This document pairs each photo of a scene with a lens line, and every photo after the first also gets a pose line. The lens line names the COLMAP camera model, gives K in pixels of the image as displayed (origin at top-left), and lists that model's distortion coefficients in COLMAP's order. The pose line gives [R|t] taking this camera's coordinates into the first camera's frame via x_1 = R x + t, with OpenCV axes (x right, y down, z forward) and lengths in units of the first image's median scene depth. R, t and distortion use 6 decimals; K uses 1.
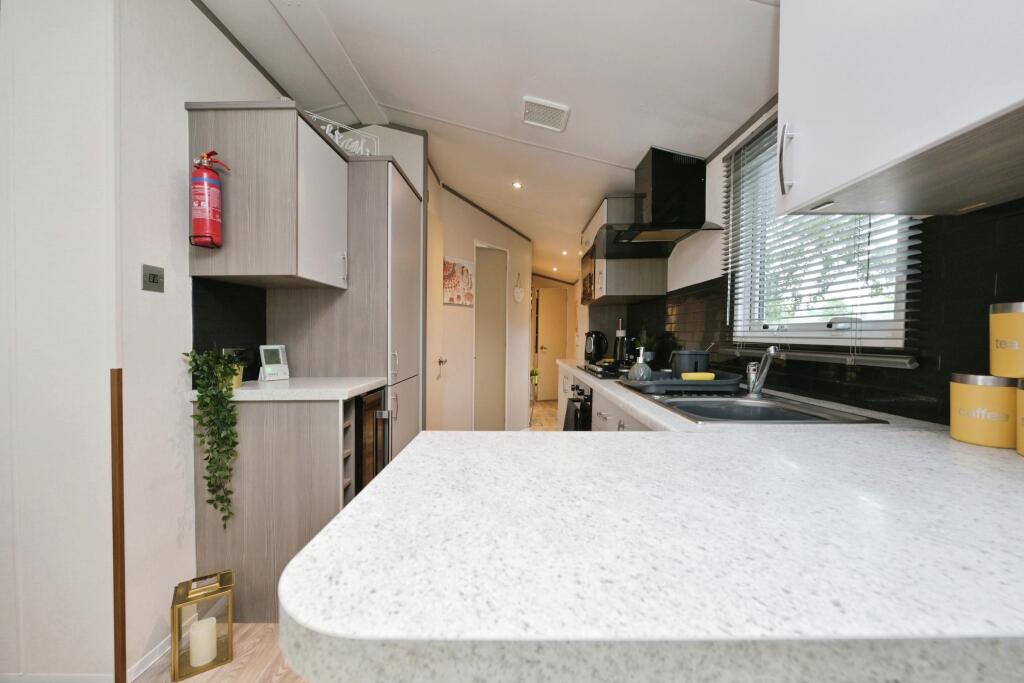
lens RADIAL K [[410.7, 0, 508.7], [0, 410.7, 342.5], [0, 0, 1]] dist [0.002991, 0.000097]
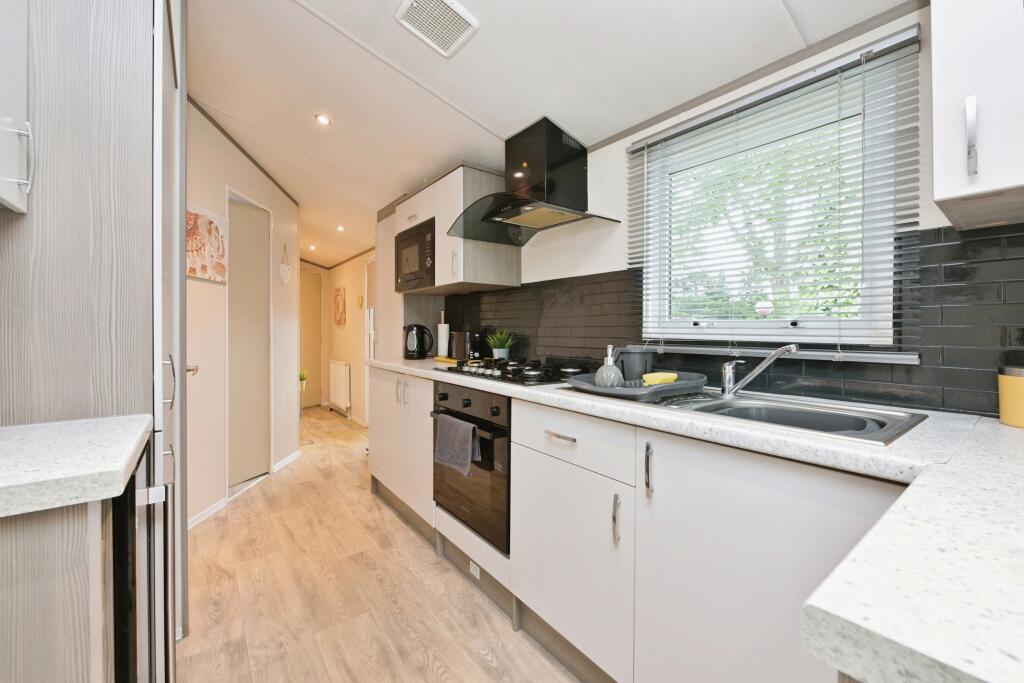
lens RADIAL K [[410.7, 0, 515.8], [0, 410.7, 337.7], [0, 0, 1]] dist [0.002991, 0.000097]
pose [[0.788943, -0.001403, 0.614464, -0.241195], [-0.000195, 0.999997, 0.002534, -0.004302], [-0.614466, -0.002119, 0.788941, 0.345780]]
